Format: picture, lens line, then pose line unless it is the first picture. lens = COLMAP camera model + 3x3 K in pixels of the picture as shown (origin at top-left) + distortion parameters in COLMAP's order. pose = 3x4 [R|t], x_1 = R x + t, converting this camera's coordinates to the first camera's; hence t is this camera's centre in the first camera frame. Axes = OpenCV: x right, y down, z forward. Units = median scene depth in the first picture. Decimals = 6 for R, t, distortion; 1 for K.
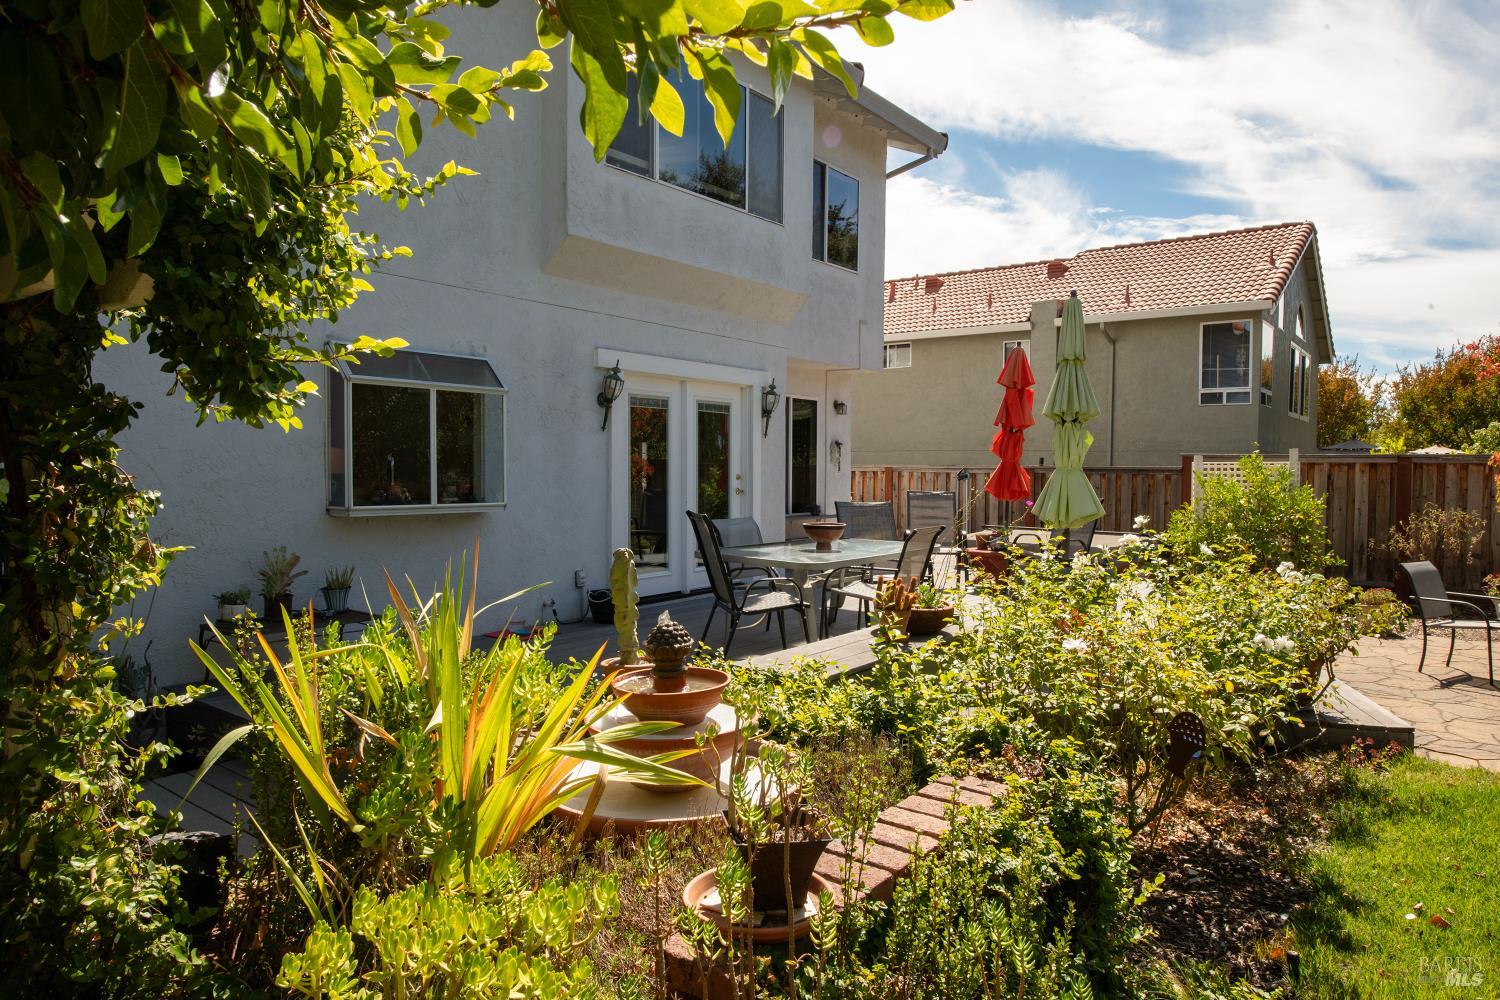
lens RADIAL K [[936.7, 0, 759.0], [0, 936.7, 477.7], [0, 0, 1]] dist [0.002587, -0.000220]
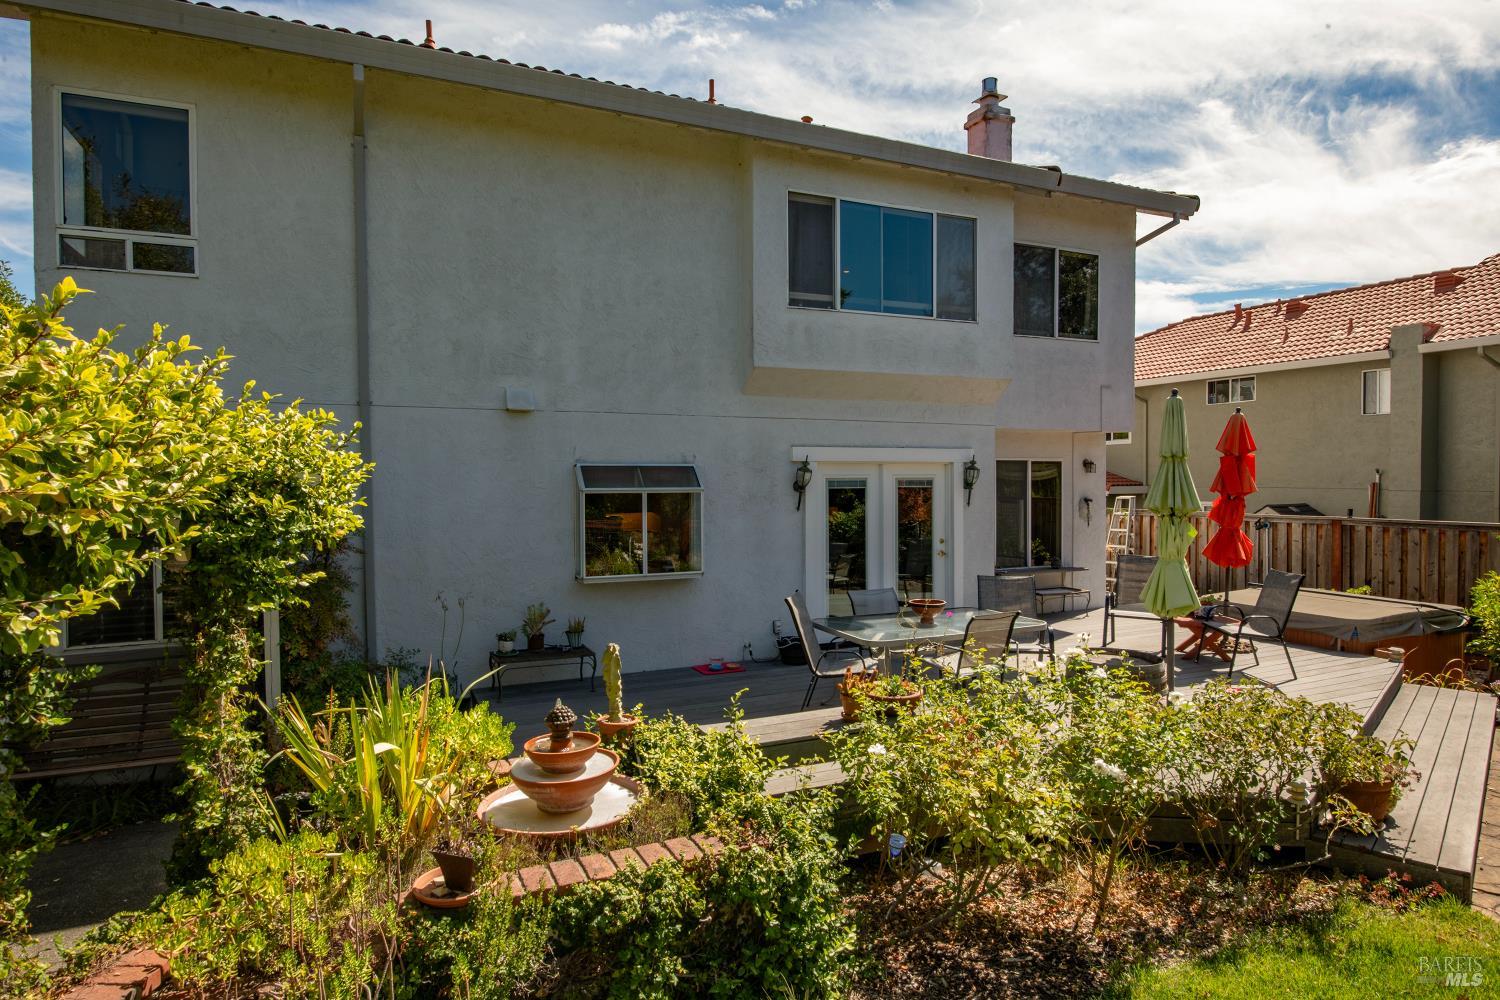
lens RADIAL K [[841.8, 0, 741.5], [0, 841.8, 486.1], [0, 0, 1]] dist [-0.002566, -0.002683]
pose [[0.886727, -0.005272, -0.462263, 0.261478], [0.001481, 0.999962, -0.008565, -0.065664], [0.462291, 0.006910, 0.886701, -0.044365]]
